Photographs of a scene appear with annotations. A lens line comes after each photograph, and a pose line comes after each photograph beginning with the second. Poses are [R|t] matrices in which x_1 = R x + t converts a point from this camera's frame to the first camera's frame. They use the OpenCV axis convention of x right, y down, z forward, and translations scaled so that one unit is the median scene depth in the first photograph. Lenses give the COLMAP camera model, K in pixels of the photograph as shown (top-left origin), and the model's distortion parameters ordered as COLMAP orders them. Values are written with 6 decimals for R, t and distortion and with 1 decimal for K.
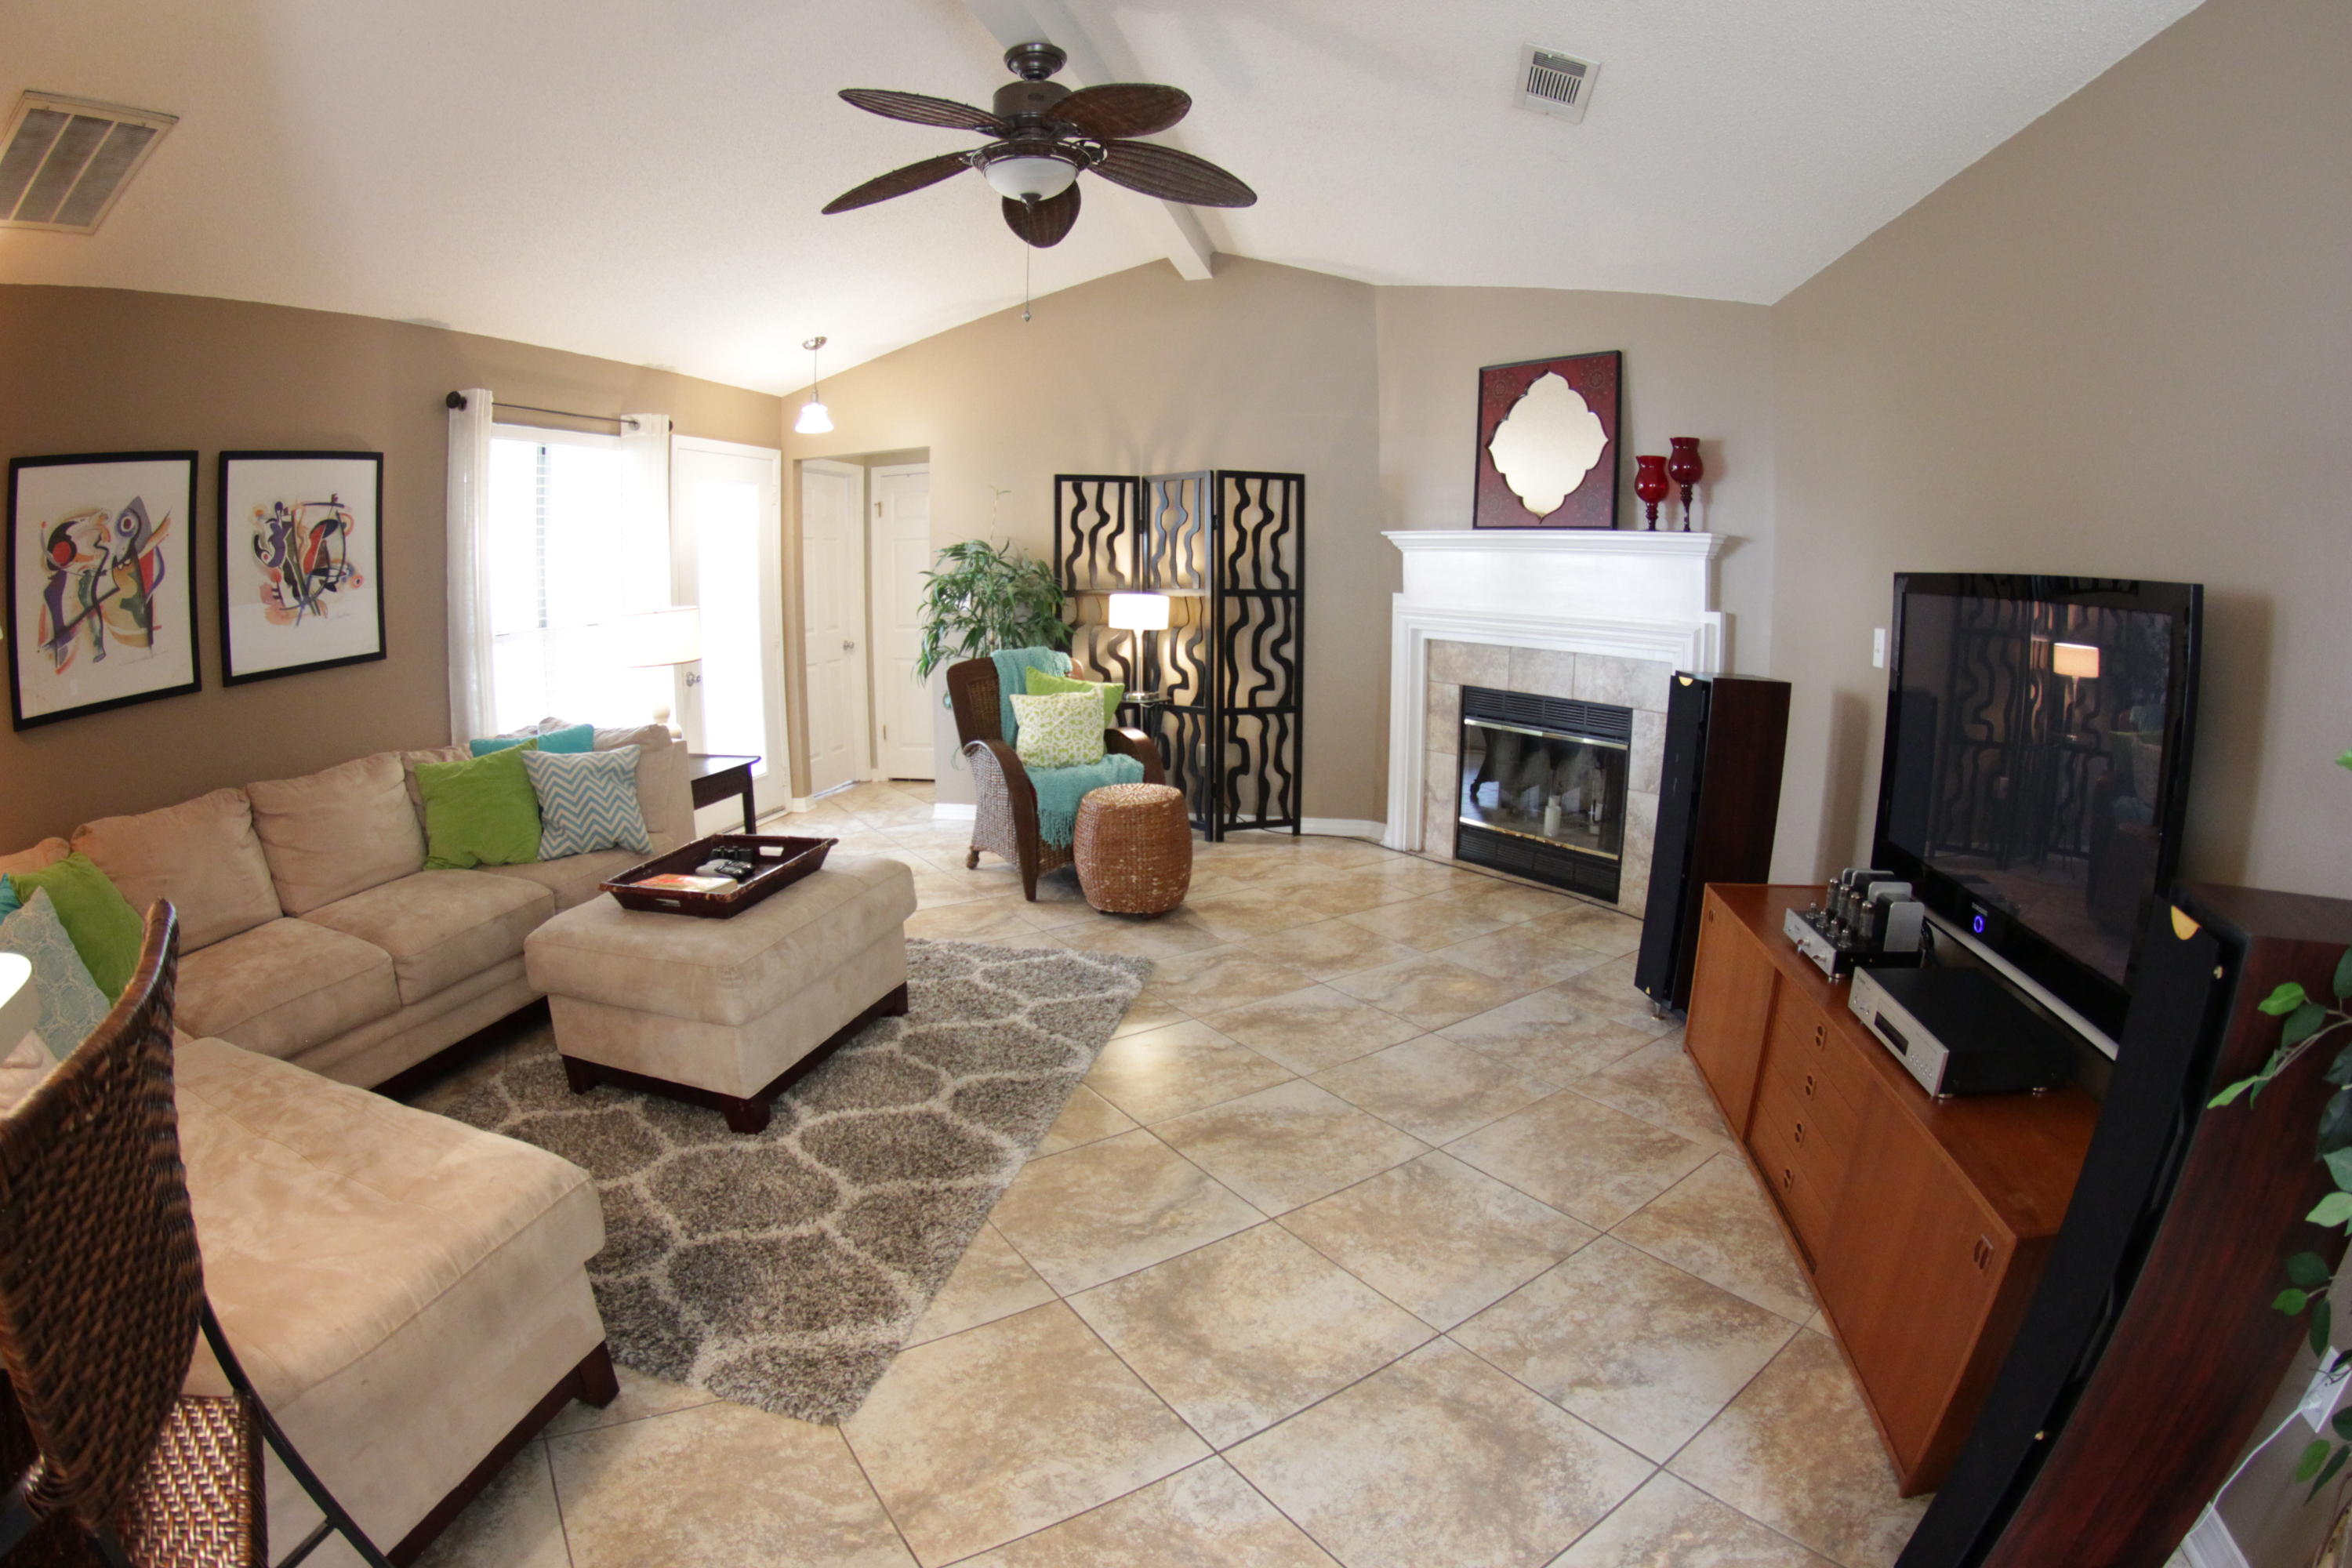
lens RADIAL K [[1137.2, 0, 1208.0], [0, 1137.2, 792.6], [0, 0, 1]] dist [-0.318538, 0.094907]
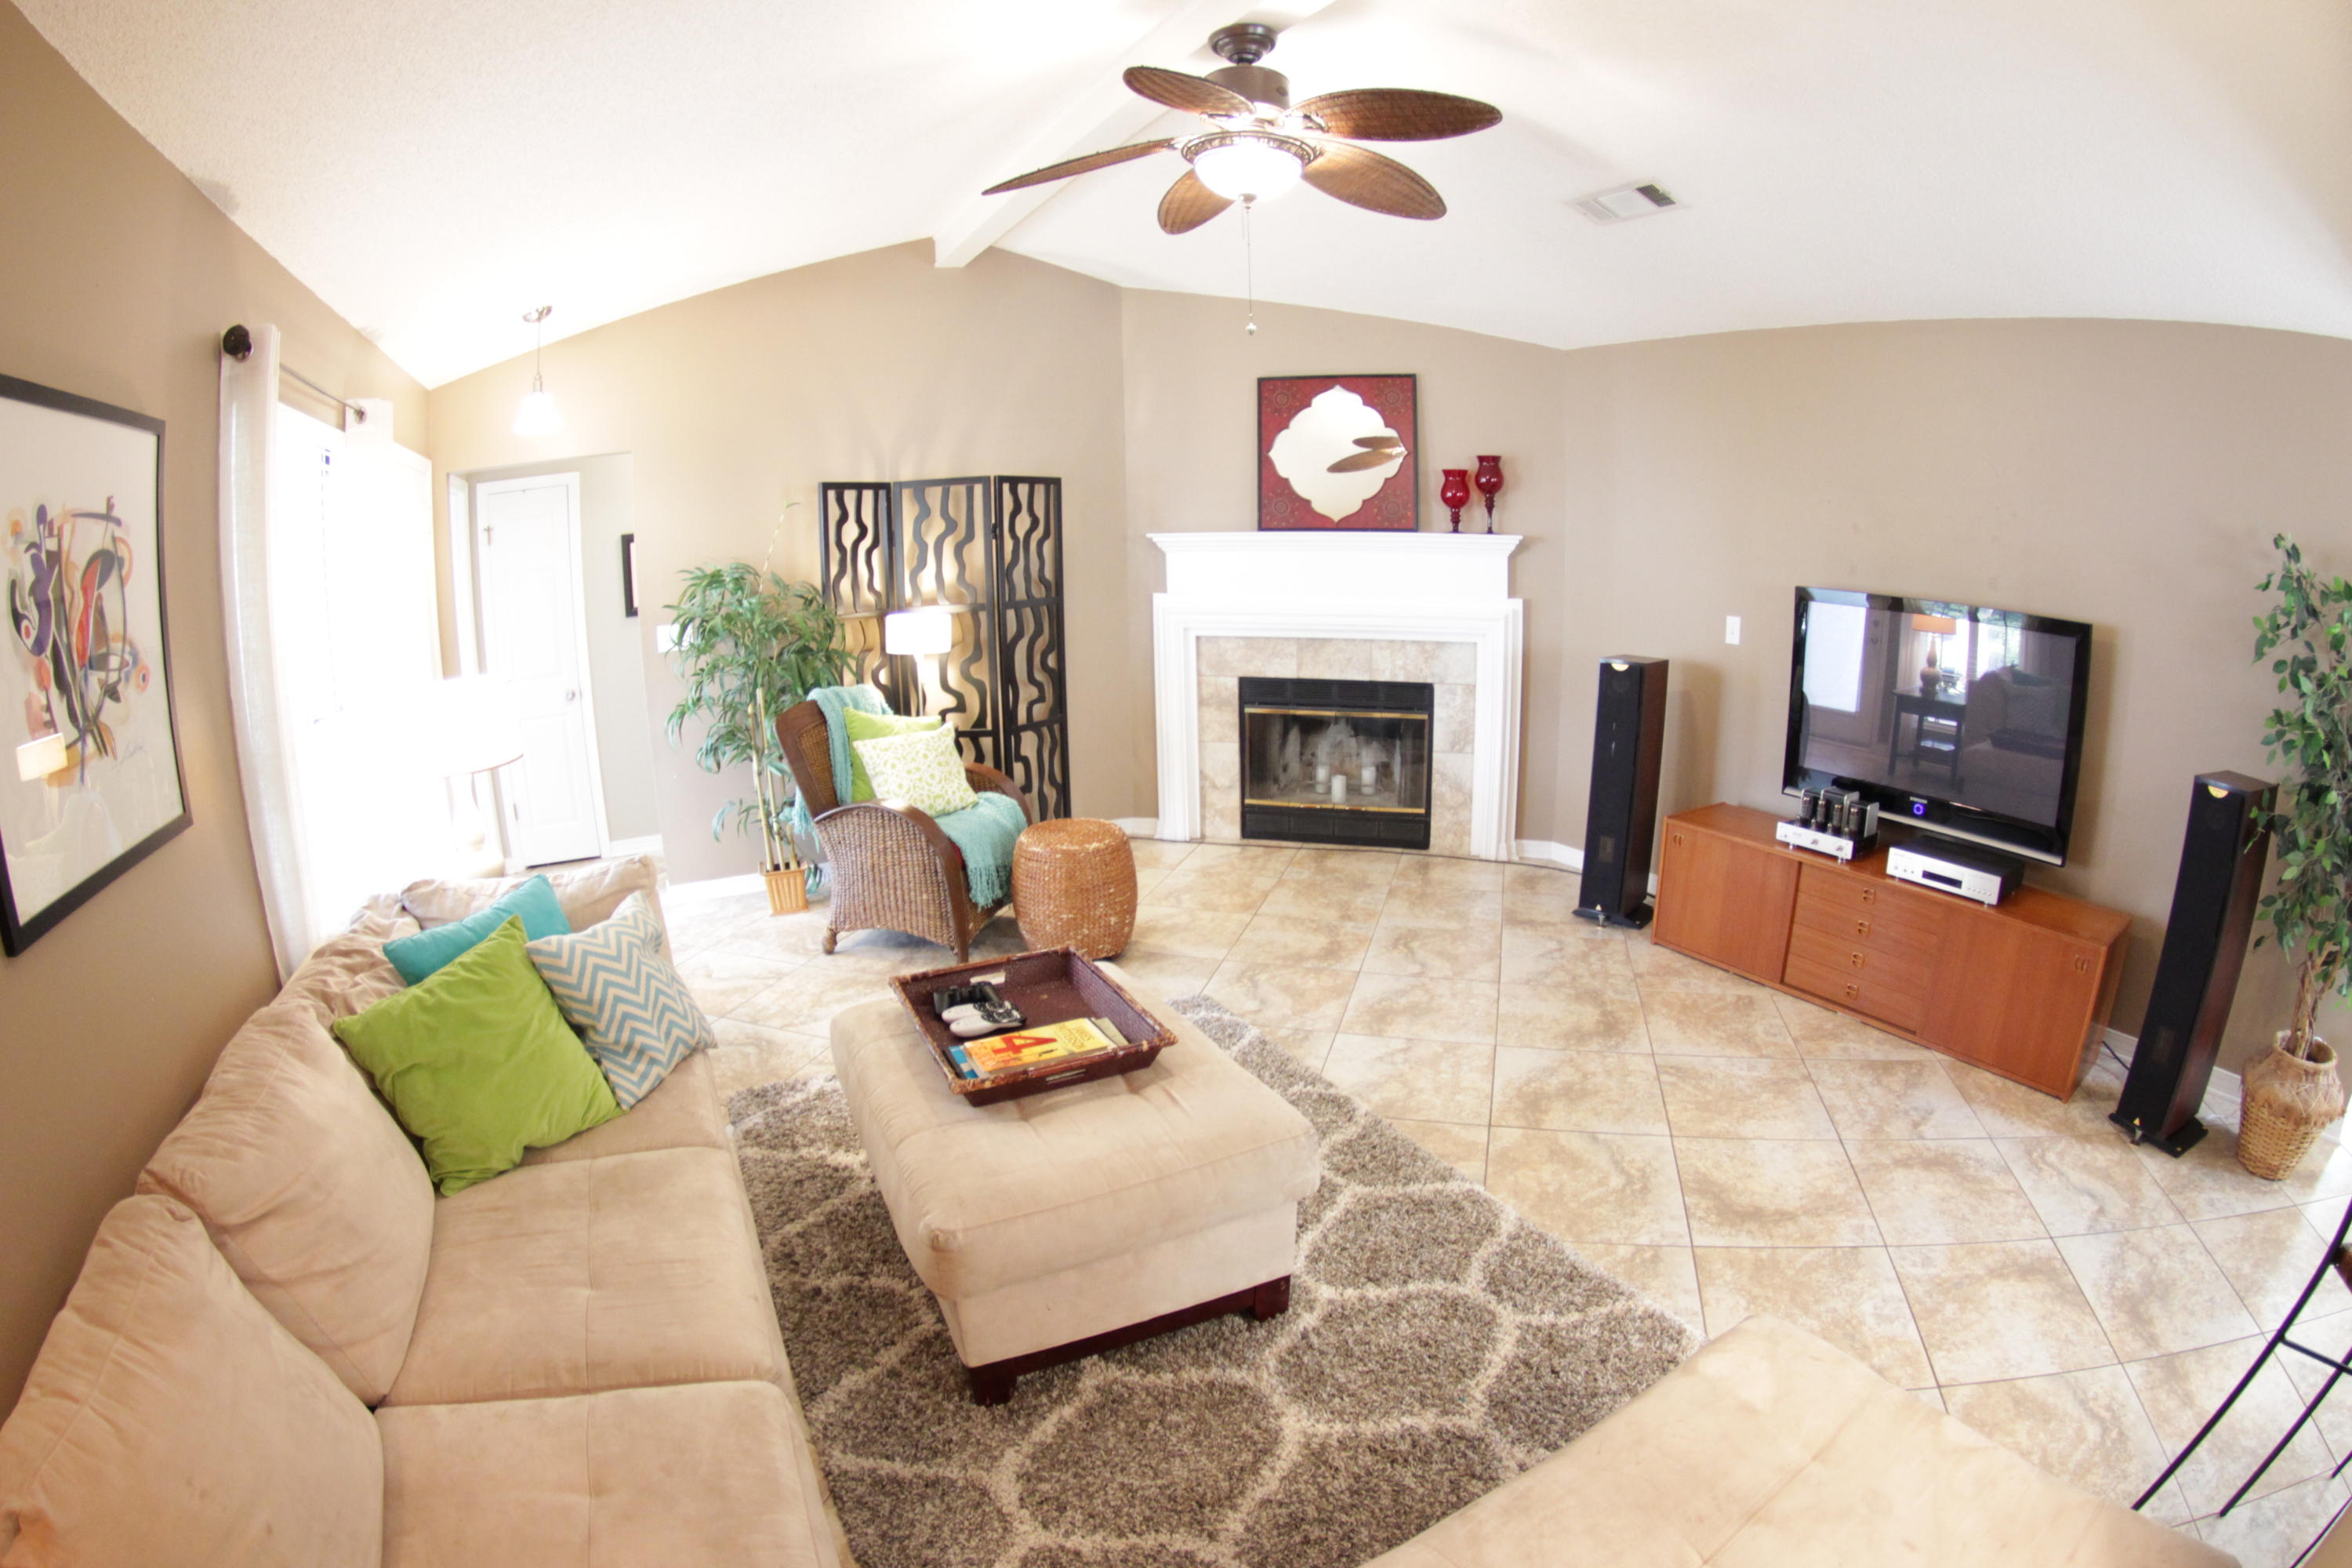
lens RADIAL K [[1137.2, 0, 1208.0], [0, 1137.2, 792.6], [0, 0, 1]] dist [-0.318538, 0.094907]
pose [[0.763691, -0.162626, 0.624764, -0.479489], [0.138224, 0.986499, 0.087825, -0.084595], [-0.630612, 0.019286, 0.775859, 0.178042]]
